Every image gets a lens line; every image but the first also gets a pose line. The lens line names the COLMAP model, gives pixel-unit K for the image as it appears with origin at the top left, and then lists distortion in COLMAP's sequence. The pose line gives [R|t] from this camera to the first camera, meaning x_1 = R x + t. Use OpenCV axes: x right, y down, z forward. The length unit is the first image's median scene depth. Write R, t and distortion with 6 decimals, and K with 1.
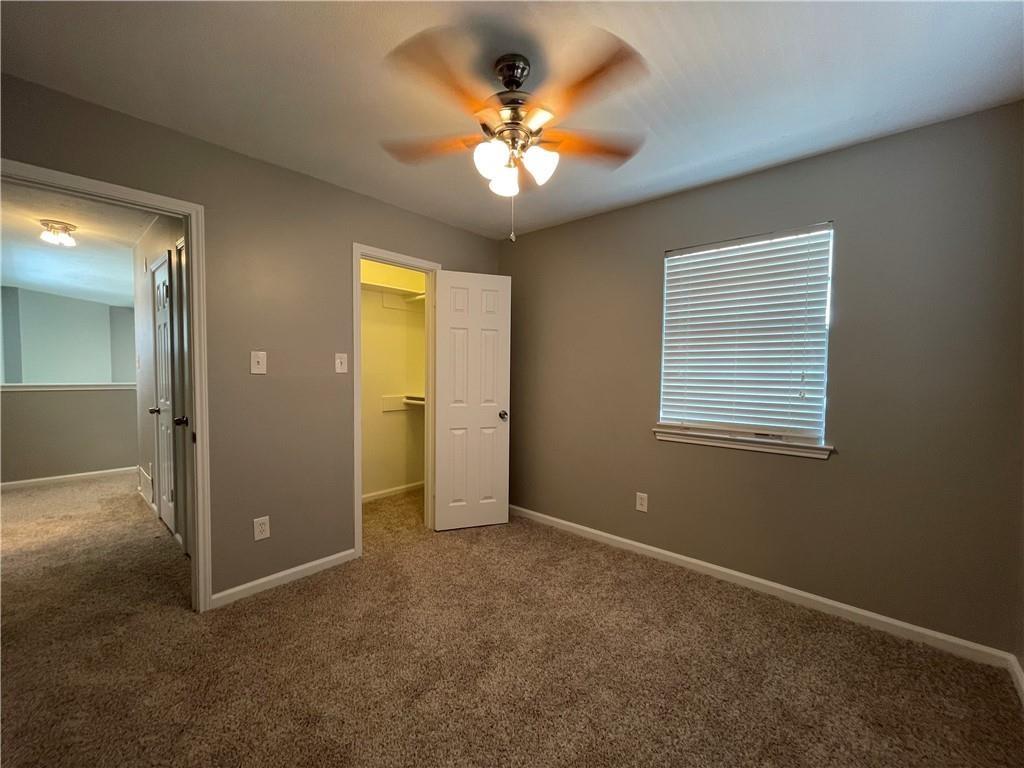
lens RADIAL K [[418.0, 0, 506.9], [0, 418.0, 387.9], [0, 0, 1]] dist [0.005859, -0.000048]
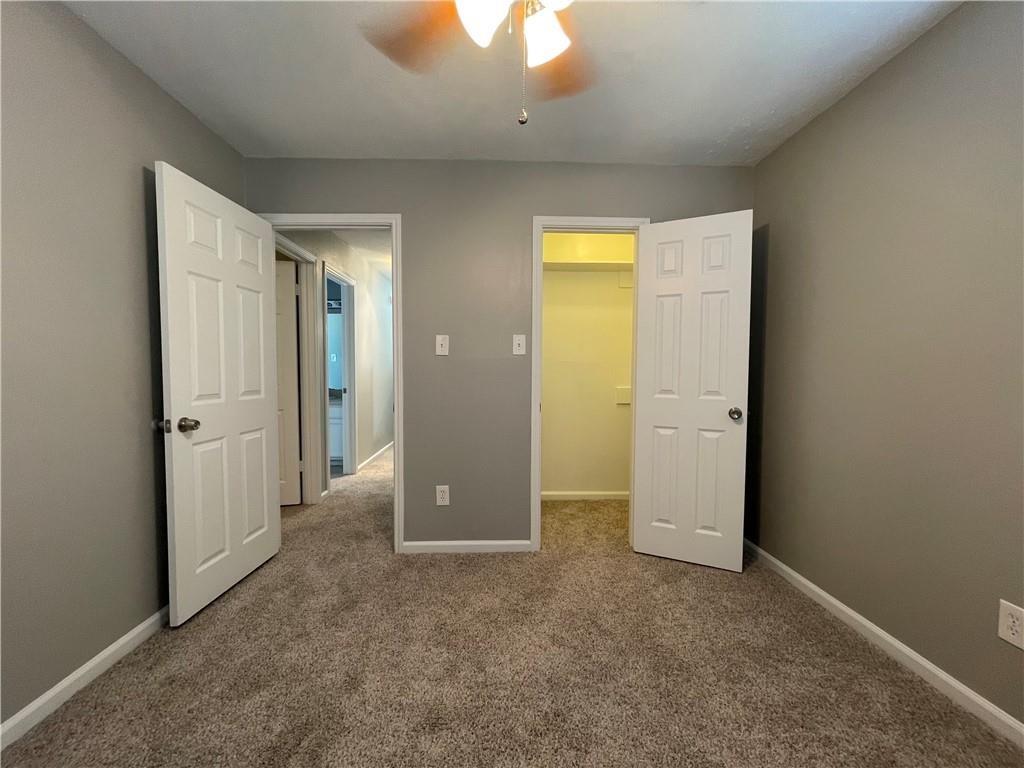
lens RADIAL K [[418.0, 0, 507.8], [0, 418.0, 388.1], [0, 0, 1]] dist [0.005859, -0.000048]
pose [[0.694158, 0.025338, -0.719376, 0.275169], [-0.028595, 0.999562, 0.007615, 0.033410], [0.719254, 0.015284, 0.694579, 0.305001]]
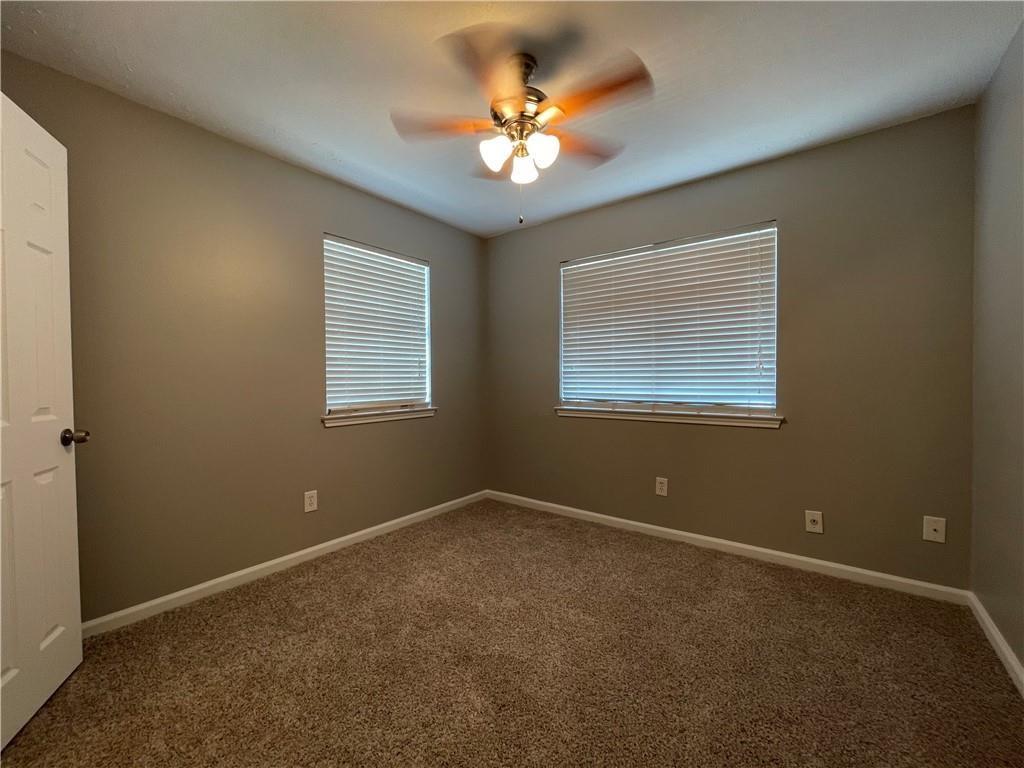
lens RADIAL K [[418.0, 0, 508.7], [0, 418.0, 383.0], [0, 0, 1]] dist [0.005859, -0.000048]
pose [[-0.068271, -0.025416, 0.997343, -0.625986], [0.044716, 0.998593, 0.028509, 0.014153], [-0.996664, 0.046543, -0.067039, 0.653901]]
